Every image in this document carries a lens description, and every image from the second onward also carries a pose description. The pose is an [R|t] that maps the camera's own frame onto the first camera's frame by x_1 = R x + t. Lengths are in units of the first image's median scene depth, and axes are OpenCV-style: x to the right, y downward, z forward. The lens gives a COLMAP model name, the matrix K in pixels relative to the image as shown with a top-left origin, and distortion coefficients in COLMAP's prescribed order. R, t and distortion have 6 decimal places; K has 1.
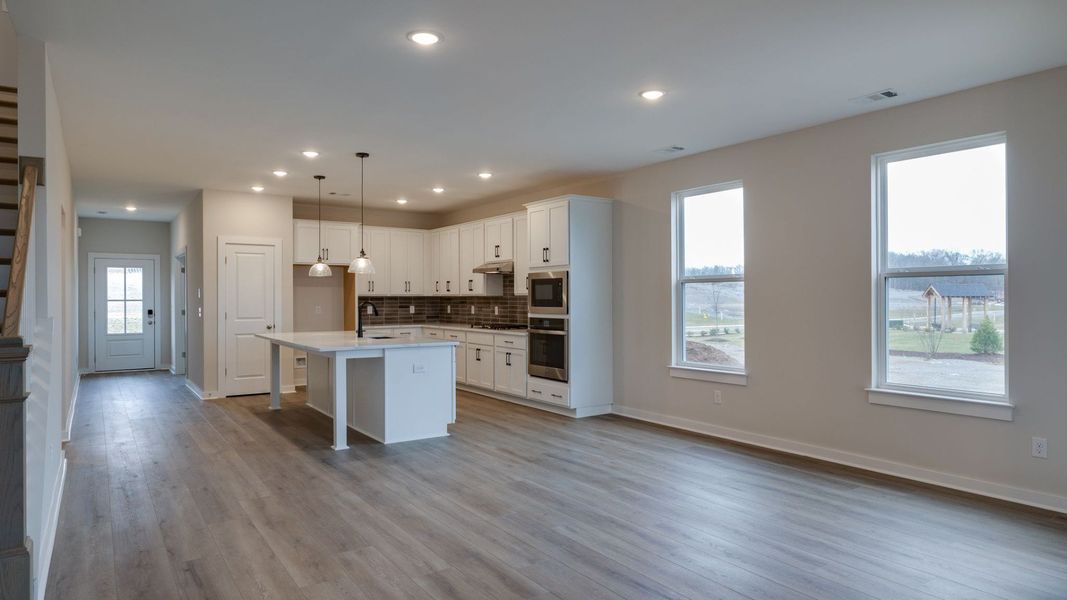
lens RADIAL K [[651.7, 0, 533.2], [0, 651.7, 296.4], [0, 0, 1]] dist [-0.001923, 0.000140]
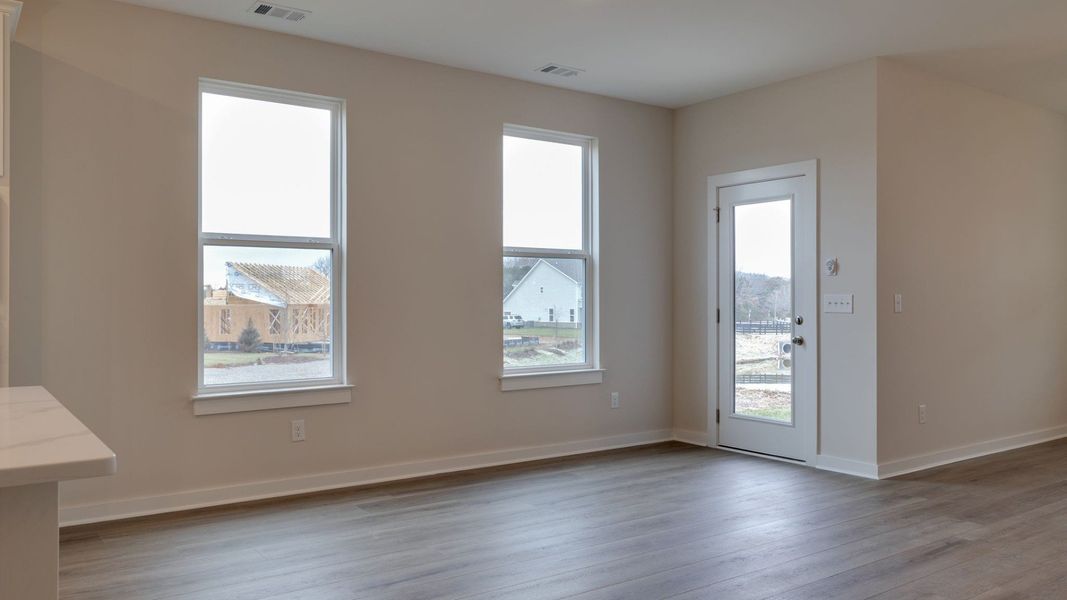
lens RADIAL K [[807.9, 0, 536.6], [0, 807.9, 308.9], [0, 0, 1]] dist [-0.003039, -0.002299]
pose [[-0.028861, -0.007652, 0.999554, -0.338837], [-0.000961, 0.999970, 0.007628, 0.020449], [-0.999583, -0.000740, -0.028867, 0.533465]]
